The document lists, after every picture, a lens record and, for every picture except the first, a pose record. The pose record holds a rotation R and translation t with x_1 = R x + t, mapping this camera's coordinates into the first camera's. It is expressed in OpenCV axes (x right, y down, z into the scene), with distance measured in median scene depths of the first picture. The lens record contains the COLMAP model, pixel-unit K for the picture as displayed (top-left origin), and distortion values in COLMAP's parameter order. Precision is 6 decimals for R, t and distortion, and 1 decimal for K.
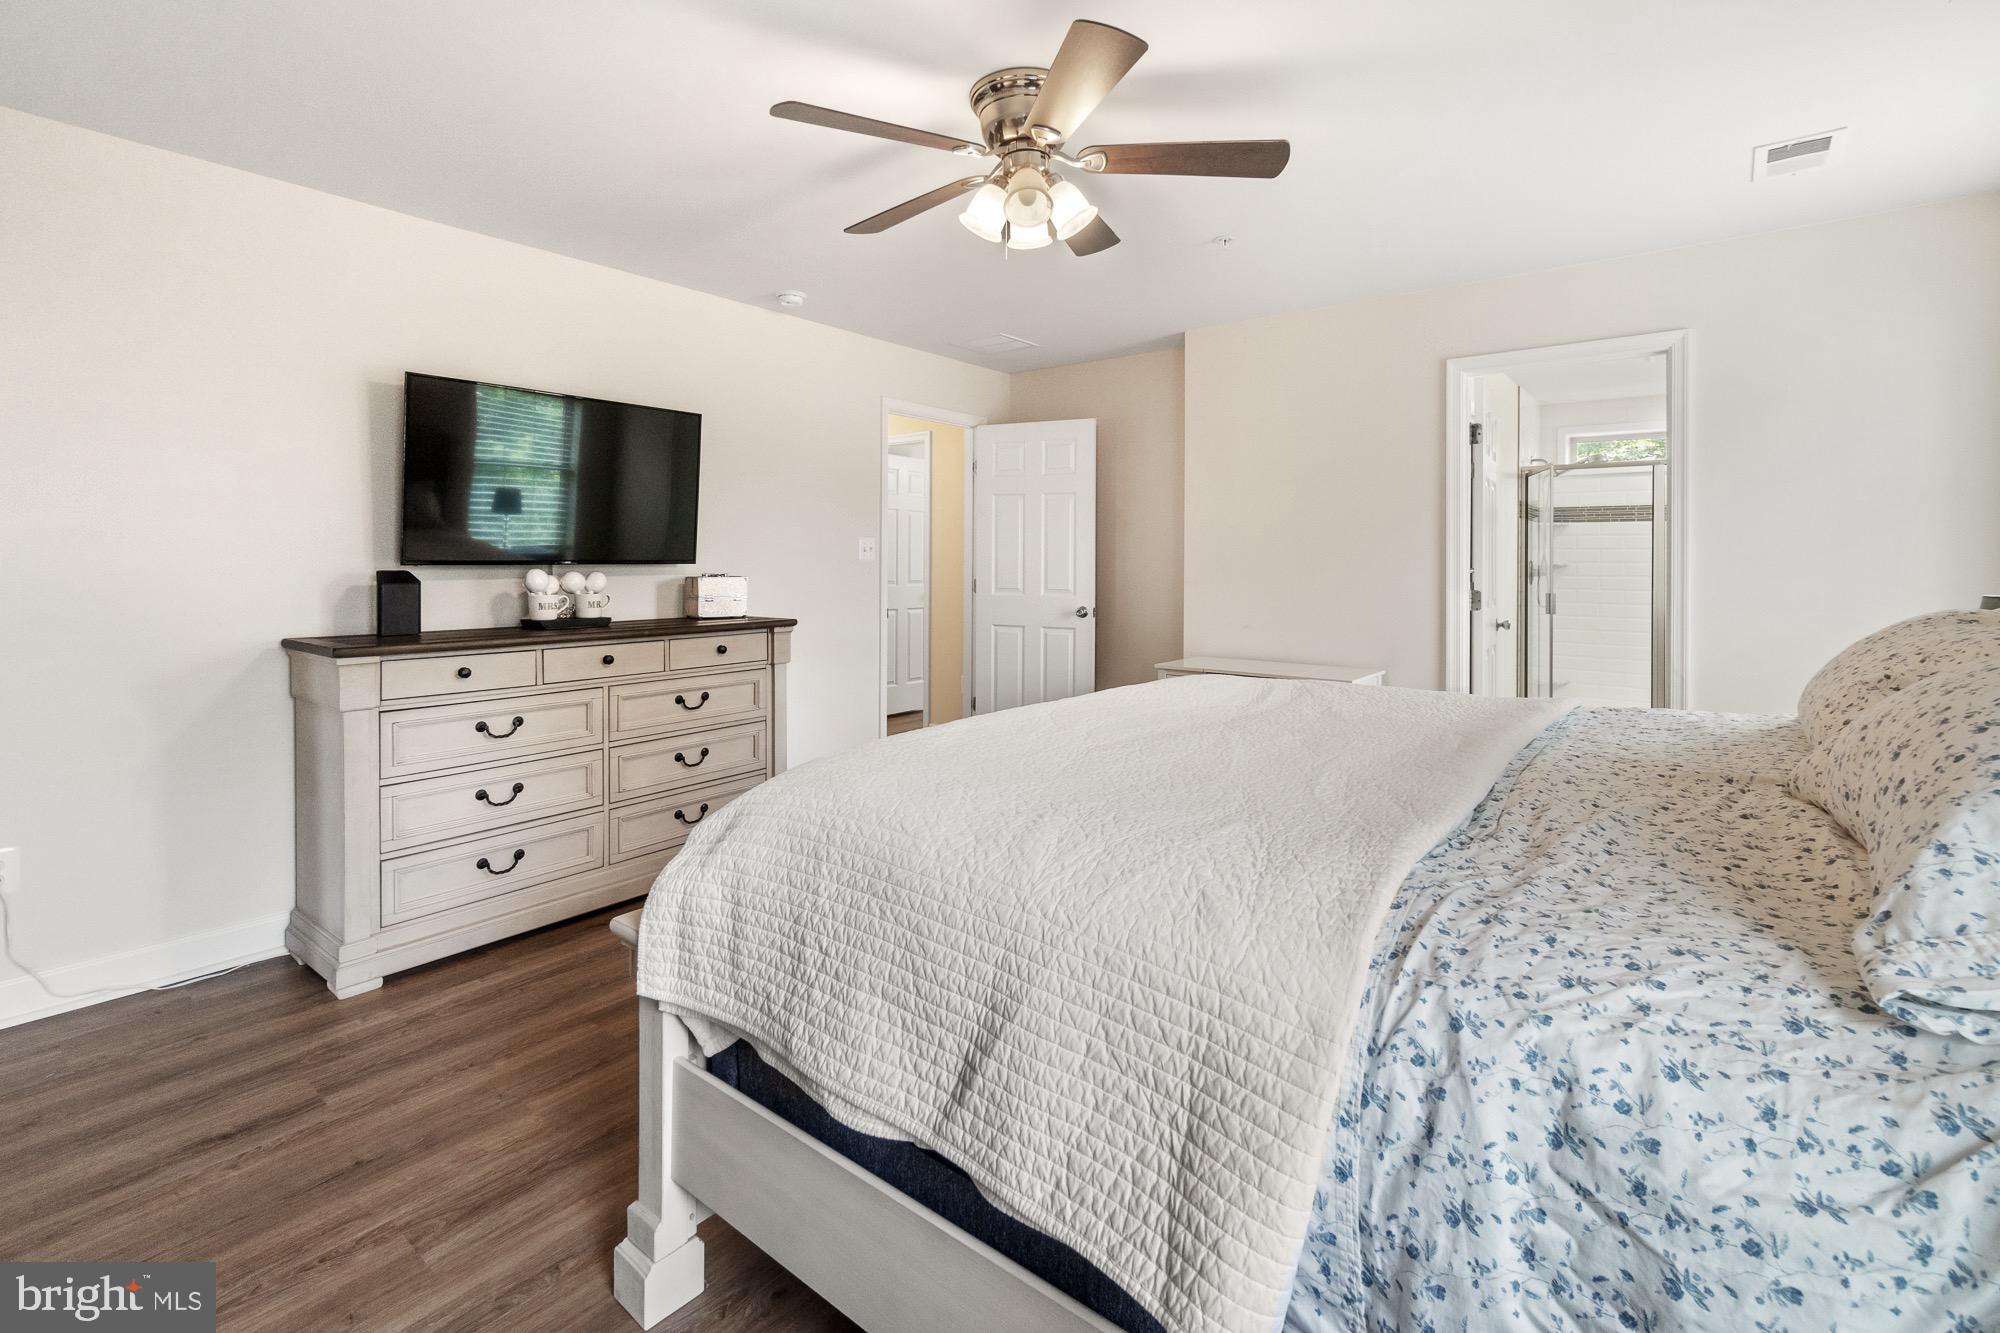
lens RADIAL K [[891.0, 0, 1002.3], [0, 891.0, 566.9], [0, 0, 1]] dist [-0.002250, -0.000754]
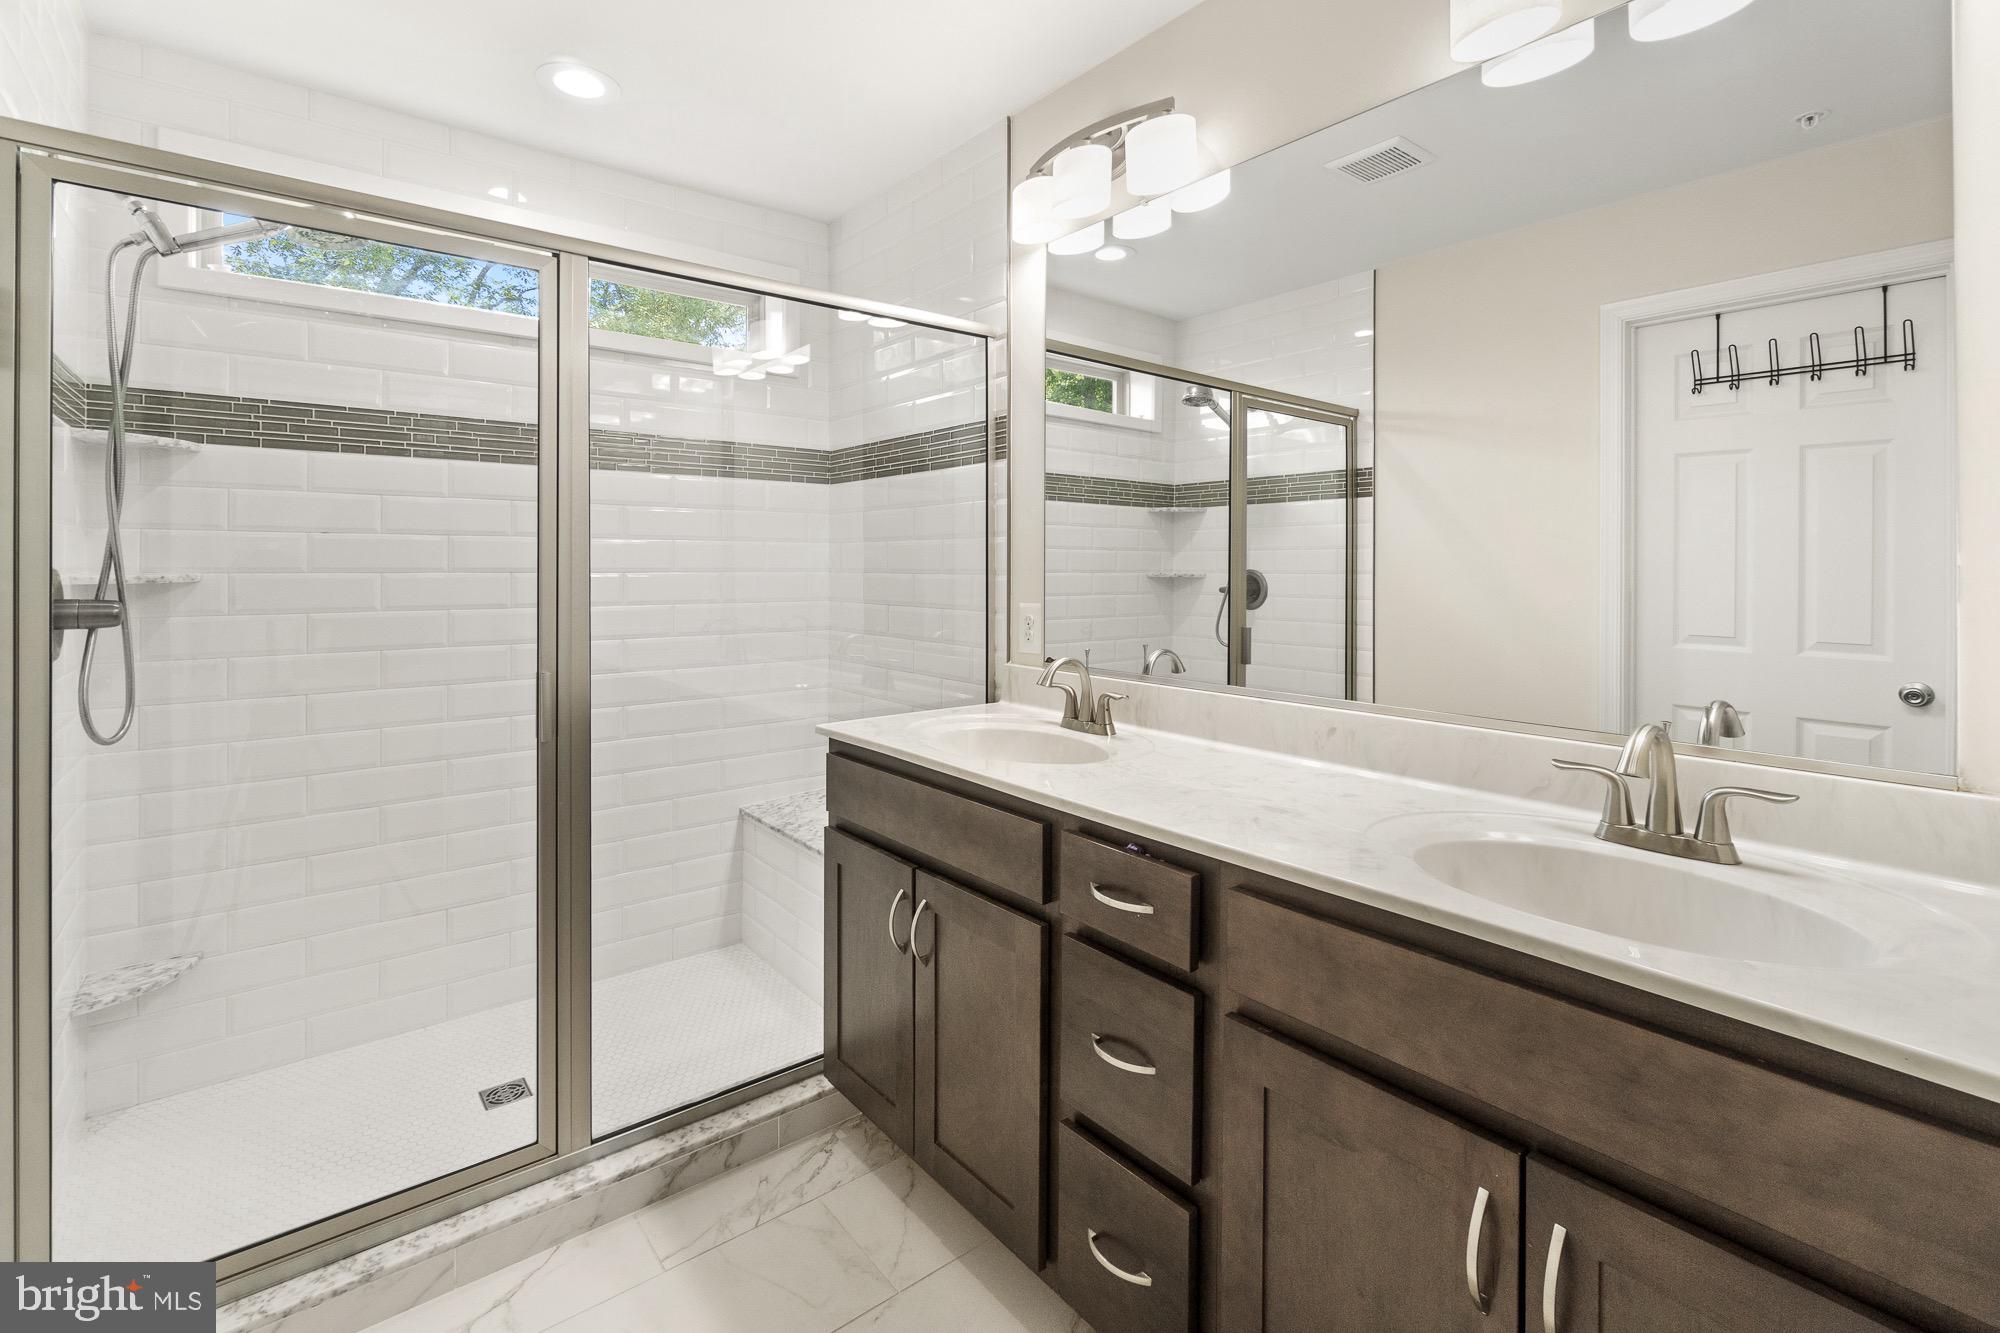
lens RADIAL K [[891.0, 0, 996.0], [0, 891.0, 571.9], [0, 0, 1]] dist [-0.002250, -0.000754]
pose [[0.228397, -0.003185, 0.973563, 0.401642], [0.001577, 0.999995, 0.002902, -0.003809], [-0.973567, 0.000872, 0.228401, 0.668213]]
